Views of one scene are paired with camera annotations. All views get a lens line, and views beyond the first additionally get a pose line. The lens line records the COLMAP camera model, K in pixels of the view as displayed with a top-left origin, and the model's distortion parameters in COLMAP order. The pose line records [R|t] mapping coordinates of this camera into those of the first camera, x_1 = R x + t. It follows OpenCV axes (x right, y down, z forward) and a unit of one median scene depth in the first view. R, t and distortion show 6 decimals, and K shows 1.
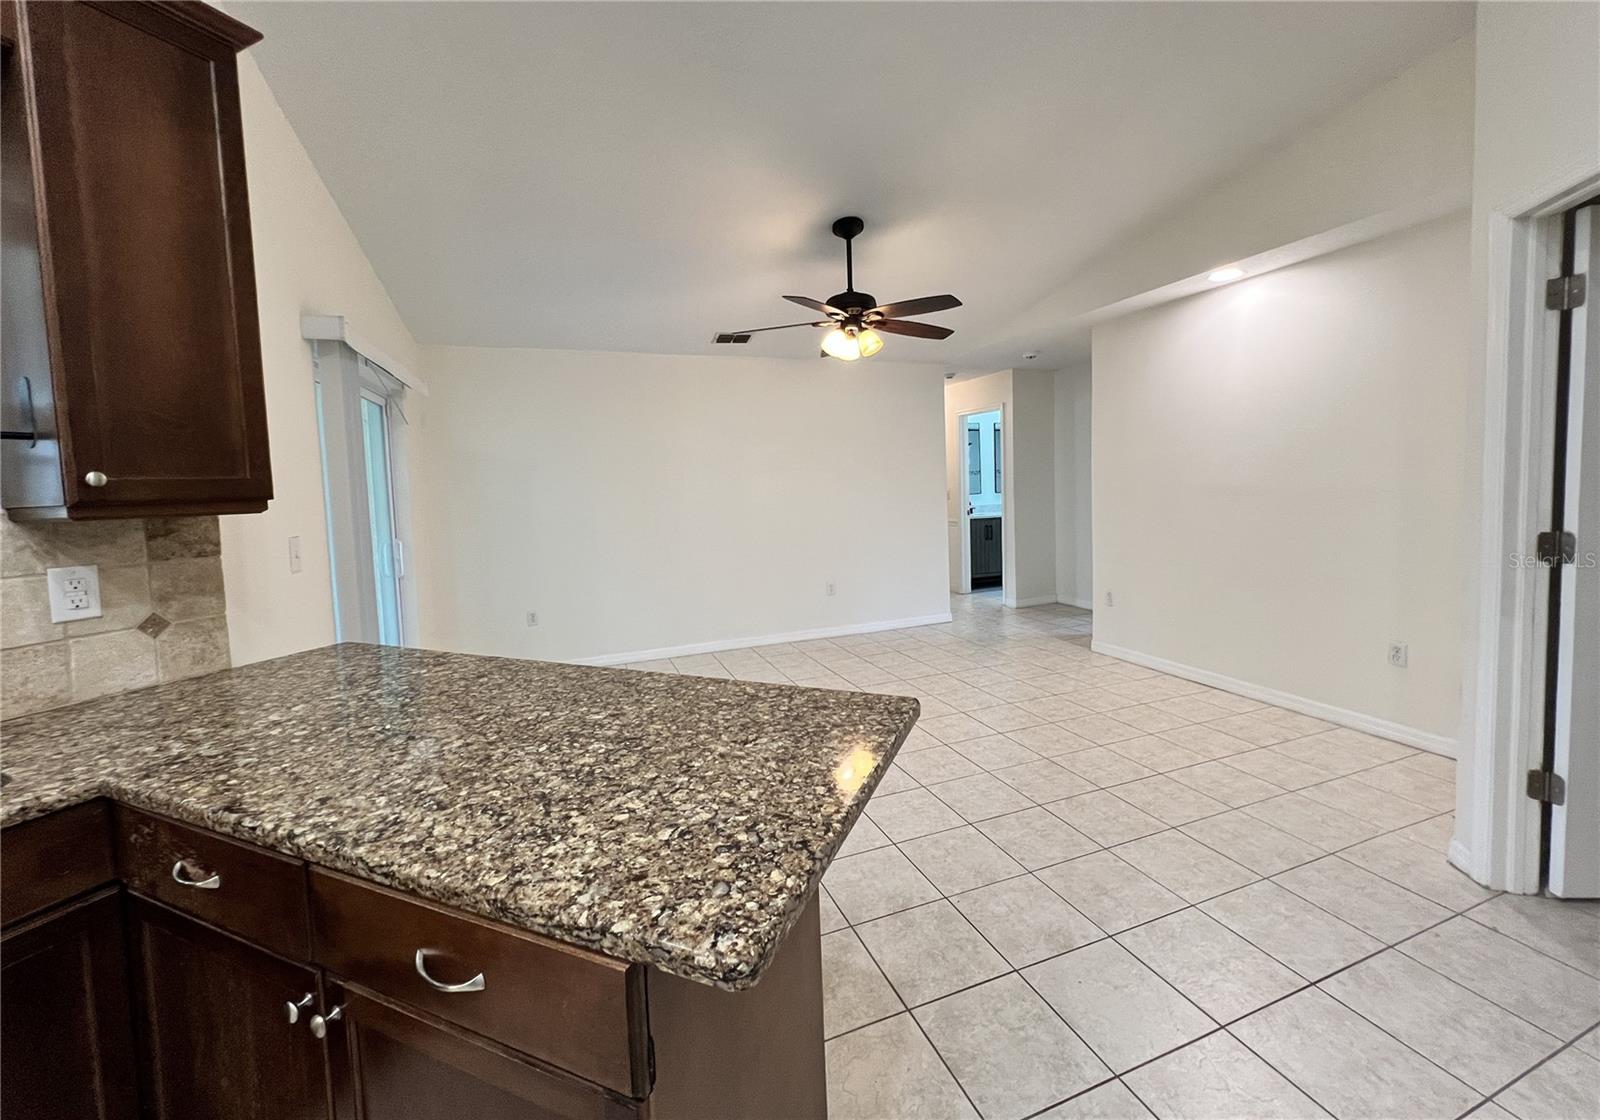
lens RADIAL K [[644.3, 0, 794.2], [0, 644.3, 520.7], [0, 0, 1]] dist [0.000253, 0.000076]
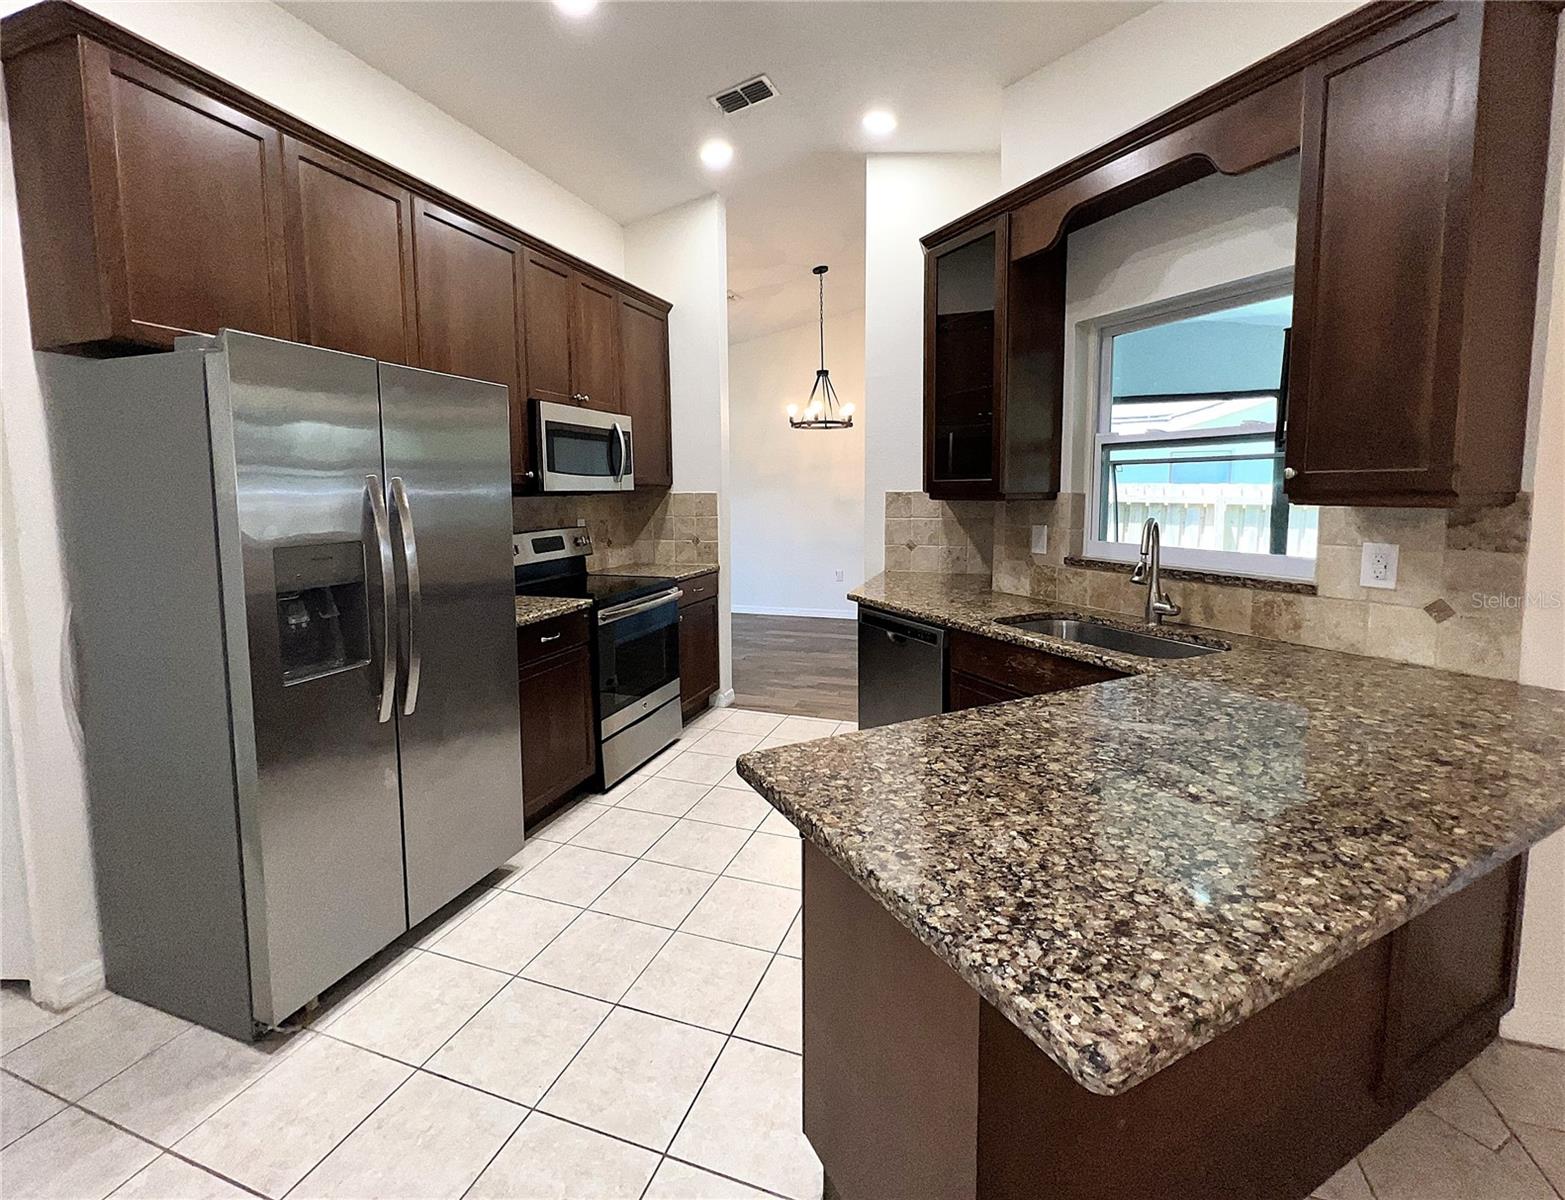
lens RADIAL K [[685.4, 0, 772.4], [0, 685.4, 550.3], [0, 0, 1]] dist [0.000739, -0.000172]
pose [[-0.651936, 0.109207, -0.750368, 0.717376], [-0.008908, 0.988403, 0.151590, -0.125230], [0.758221, 0.105511, -0.643403, 1.262398]]
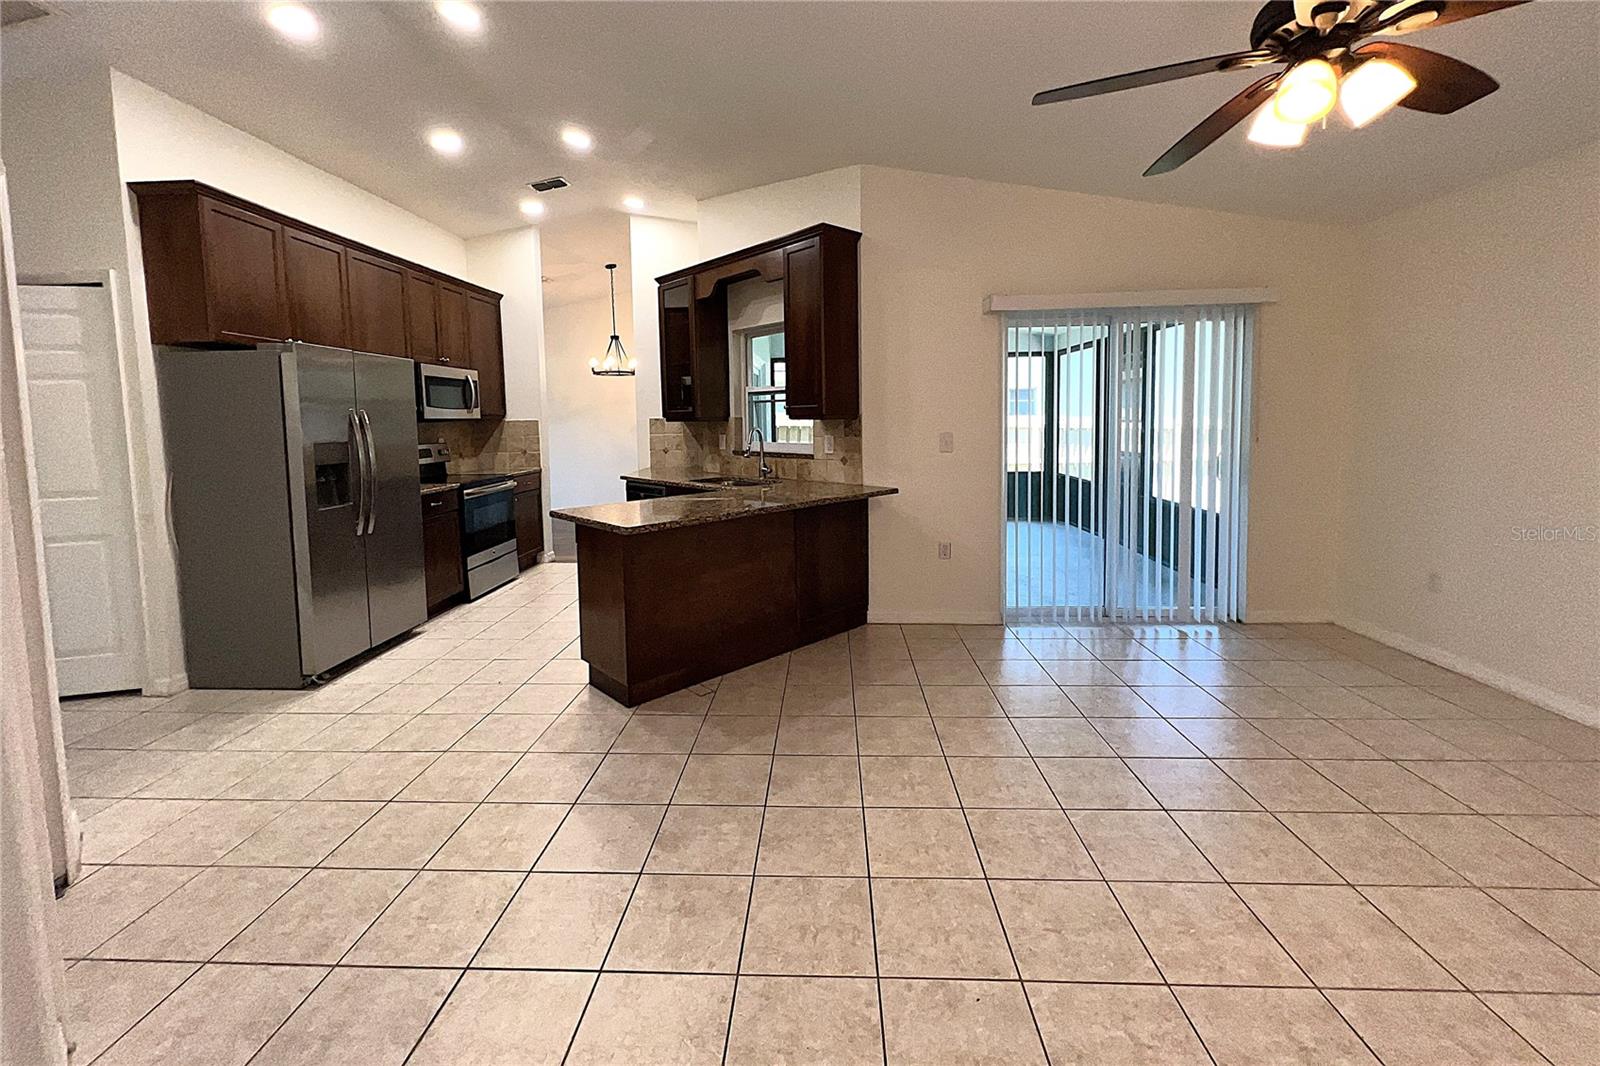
lens RADIAL K [[631.7, 0, 786.5], [0, 631.7, 463.4], [0, 0, 1]] dist [0.003639, 0.000127]
pose [[-0.403143, 0.107430, -0.908809, 2.026934], [-0.018257, 0.991944, 0.125356, -0.203444], [0.914955, 0.067129, -0.397934, 2.566752]]
